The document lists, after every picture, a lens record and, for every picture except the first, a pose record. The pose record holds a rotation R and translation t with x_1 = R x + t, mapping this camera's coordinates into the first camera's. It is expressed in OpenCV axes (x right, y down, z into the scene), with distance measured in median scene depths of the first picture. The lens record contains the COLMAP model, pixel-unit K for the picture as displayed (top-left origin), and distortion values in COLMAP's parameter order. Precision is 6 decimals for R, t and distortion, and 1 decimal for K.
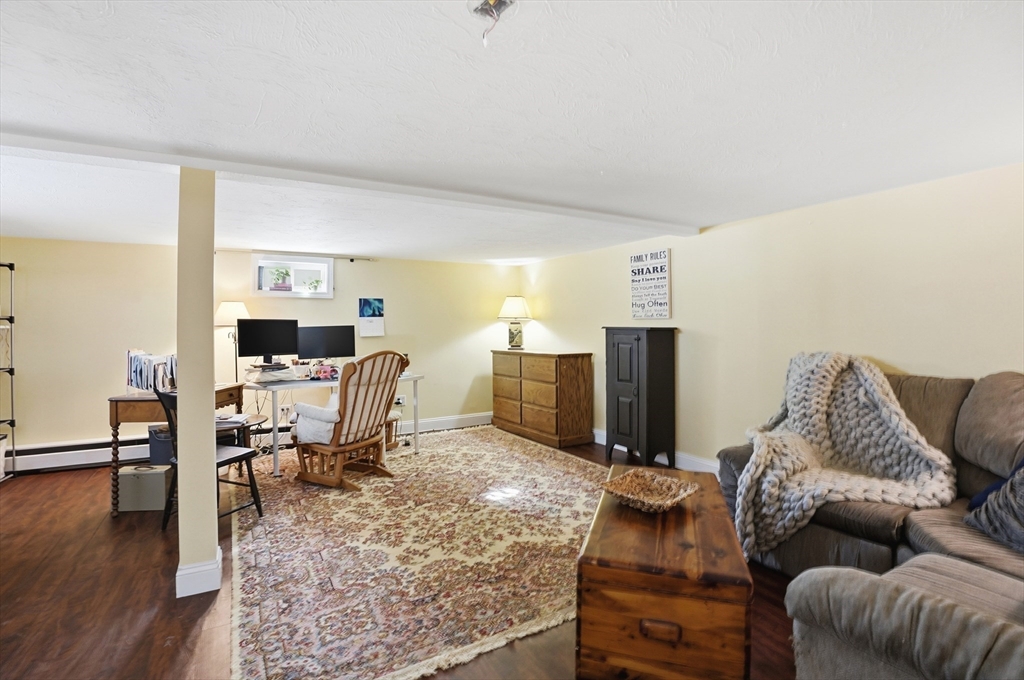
lens RADIAL K [[477.9, 0, 514.6], [0, 477.9, 334.9], [0, 0, 1]] dist [-0.051350, 0.006424]
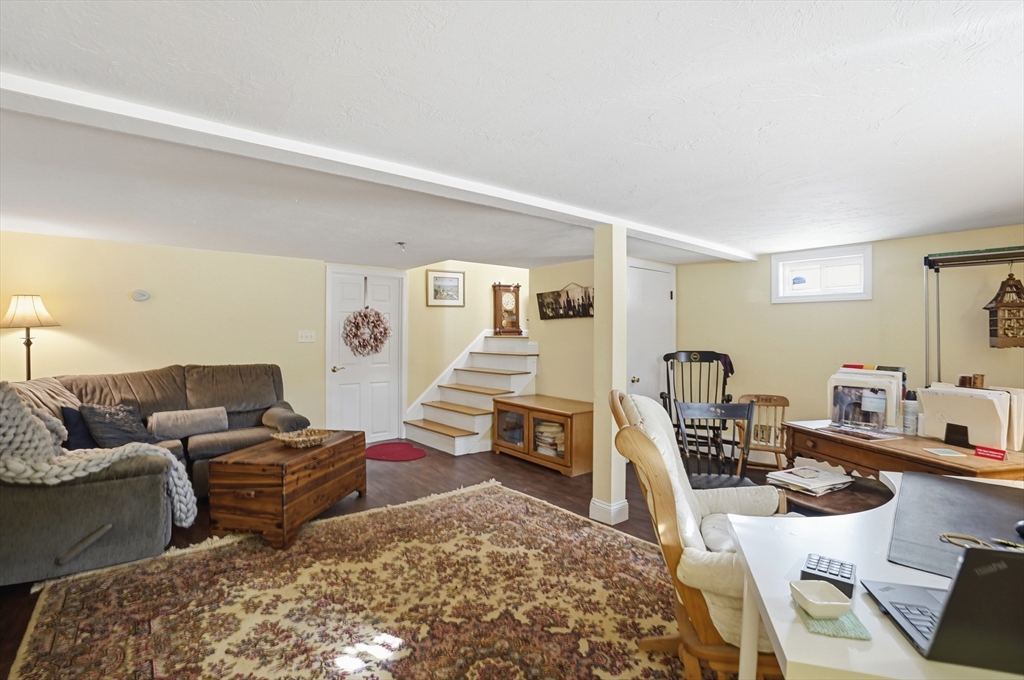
lens RADIAL K [[477.9, 0, 510.6], [0, 477.9, 335.7], [0, 0, 1]] dist [-0.051350, 0.006424]
pose [[-0.988830, 0.004999, -0.148964, -0.130353], [0.002487, 0.999852, 0.017041, -0.036360], [0.149027, 0.016481, -0.988696, 1.842392]]
